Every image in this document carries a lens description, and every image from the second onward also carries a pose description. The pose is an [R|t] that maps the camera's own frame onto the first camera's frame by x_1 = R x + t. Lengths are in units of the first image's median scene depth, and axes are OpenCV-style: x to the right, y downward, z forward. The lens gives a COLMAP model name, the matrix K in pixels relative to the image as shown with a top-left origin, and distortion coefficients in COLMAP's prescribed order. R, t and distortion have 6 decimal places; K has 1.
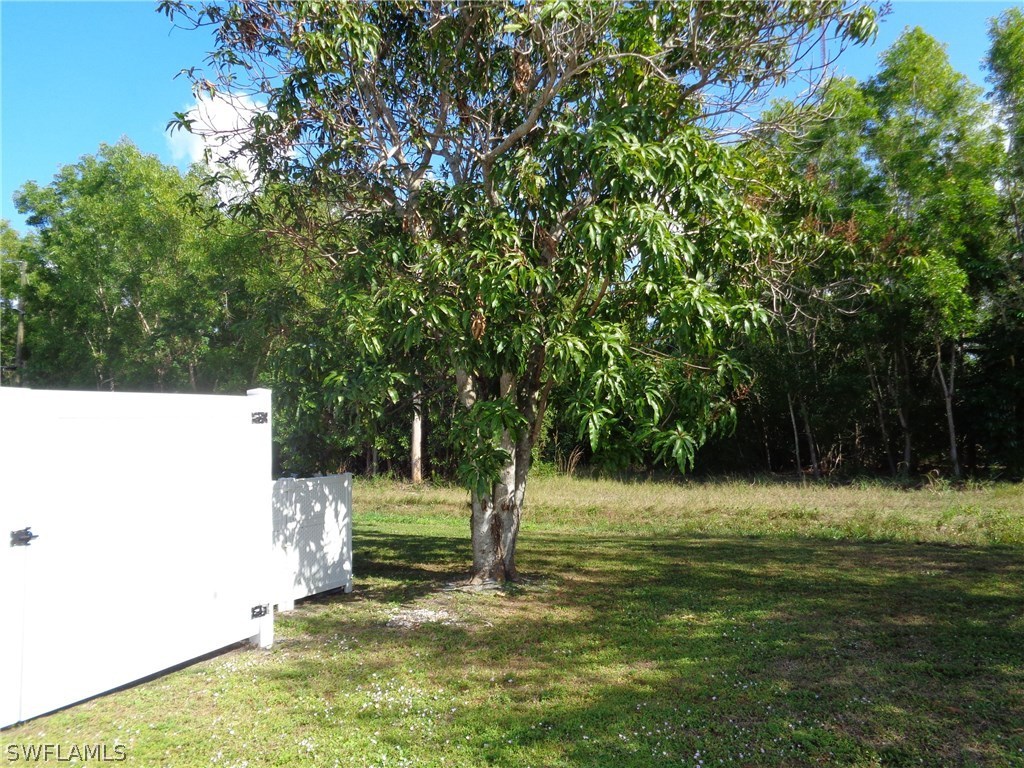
lens RADIAL K [[762.9, 0, 512.4], [0, 762.9, 382.6], [0, 0, 1]] dist [-0.001729, -0.000639]
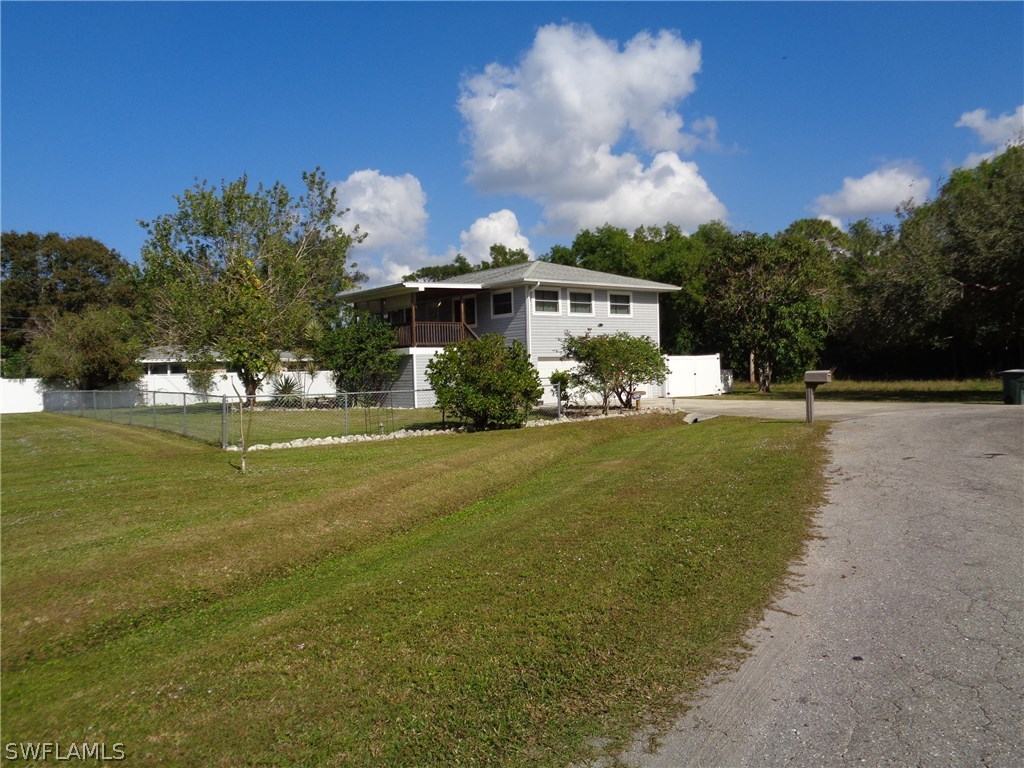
lens RADIAL K [[762.9, 0, 512.8], [0, 762.9, 383.4], [0, 0, 1]] dist [-0.001729, -0.000639]
pose [[0.903162, -0.008622, -0.429213, 0.192748], [0.050211, 0.995058, 0.085667, -0.087395], [0.426353, -0.098923, 0.899132, -1.258859]]
